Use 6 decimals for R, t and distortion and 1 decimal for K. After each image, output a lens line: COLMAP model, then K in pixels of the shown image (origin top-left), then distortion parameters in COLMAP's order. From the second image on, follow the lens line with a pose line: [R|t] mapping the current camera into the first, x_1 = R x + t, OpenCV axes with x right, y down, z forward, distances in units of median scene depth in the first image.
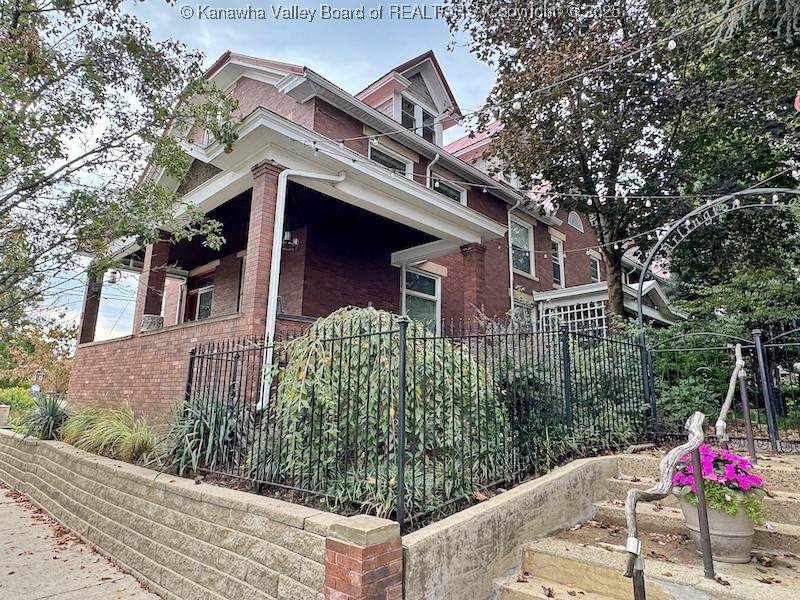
lens RADIAL K [[485.5, 0, 400.0], [0, 485.5, 300.0], [0, 0, 1]] dist [0.001942, 0.000293]
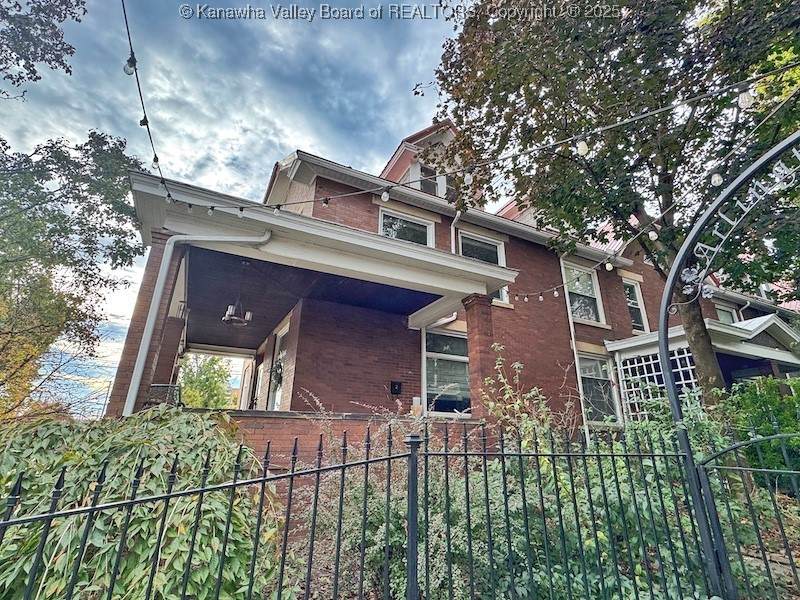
lens RADIAL K [[384.0, 0, 400.0], [0, 384.0, 300.0], [0, 0, 1]] dist [0.038026, -0.000113]
pose [[0.947055, -0.117928, -0.298628, 0.184821], [0.072570, 0.984657, -0.158696, -0.007730], [0.312761, 0.128623, 0.941083, 0.262682]]
